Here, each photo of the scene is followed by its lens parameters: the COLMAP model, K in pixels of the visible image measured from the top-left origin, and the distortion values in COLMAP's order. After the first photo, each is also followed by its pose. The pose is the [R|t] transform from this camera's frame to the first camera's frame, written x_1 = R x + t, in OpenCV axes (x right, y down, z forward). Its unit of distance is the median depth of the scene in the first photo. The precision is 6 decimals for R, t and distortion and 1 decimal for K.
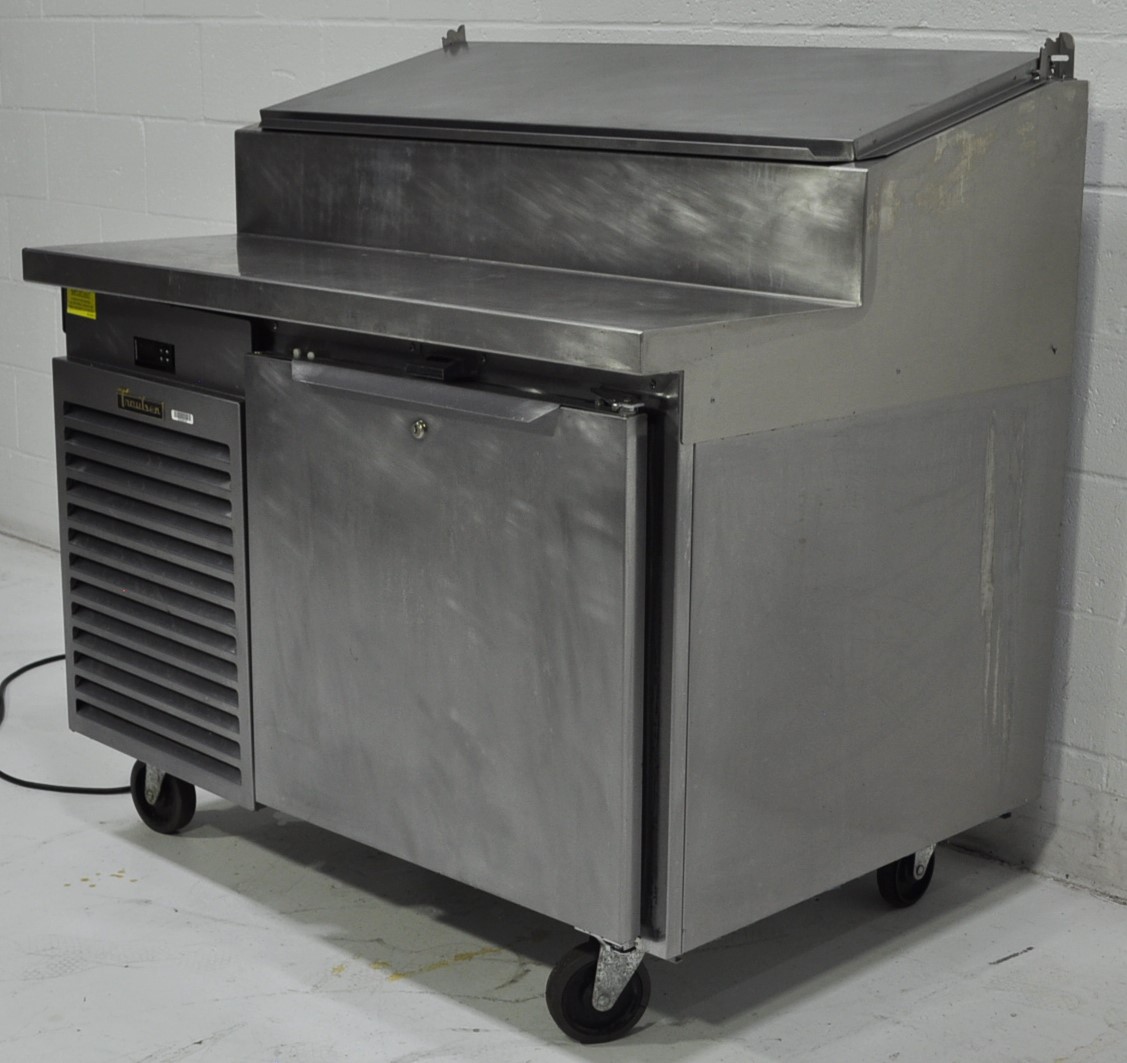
lens RADIAL K [[2200.3, 0, 563.5], [0, 2200.3, 531.5], [0, 0, 1]] dist [-0.061538, -0.104538]
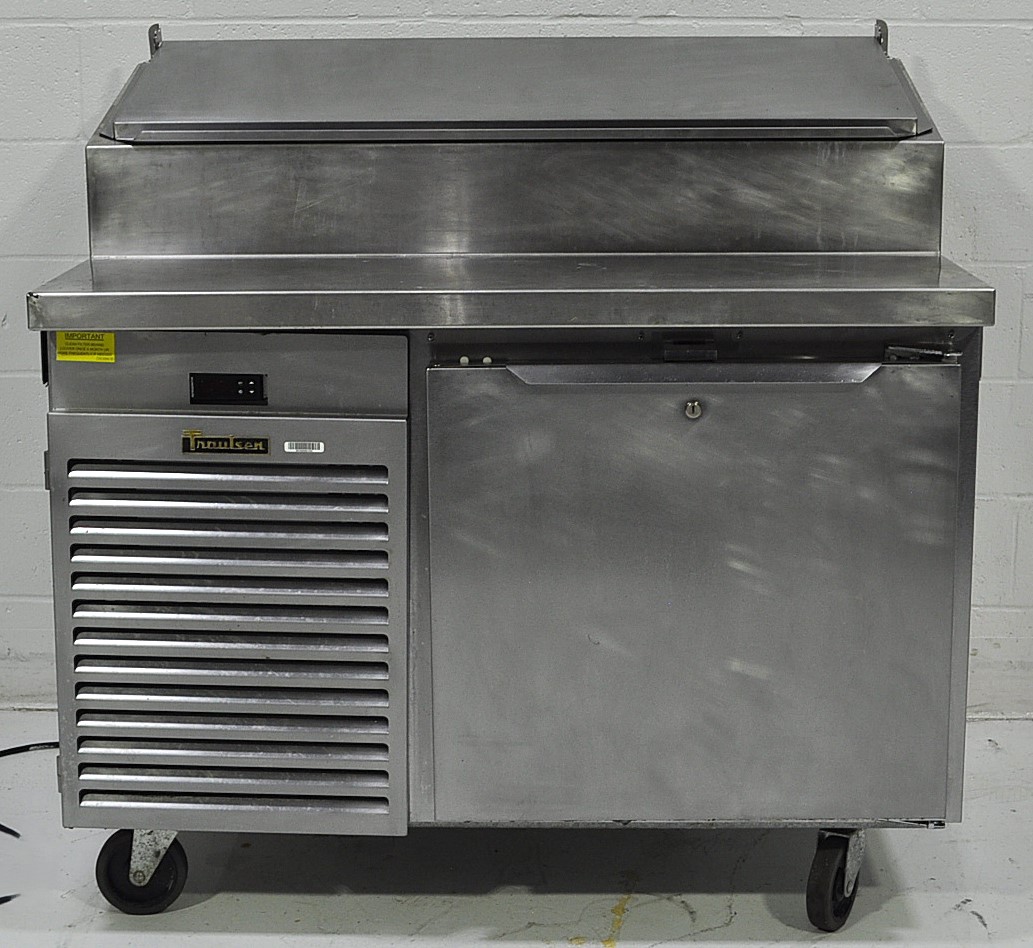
lens RADIAL K [[2238.7, 0, 516.2], [0, 2238.7, 398.9], [0, 0, 1]] dist [-0.120336, 0.436520]
pose [[0.732055, -0.142903, 0.666089, -0.772093], [0.166424, 0.985641, 0.028554, -0.087745], [-0.660605, 0.089950, 0.745326, 0.222044]]
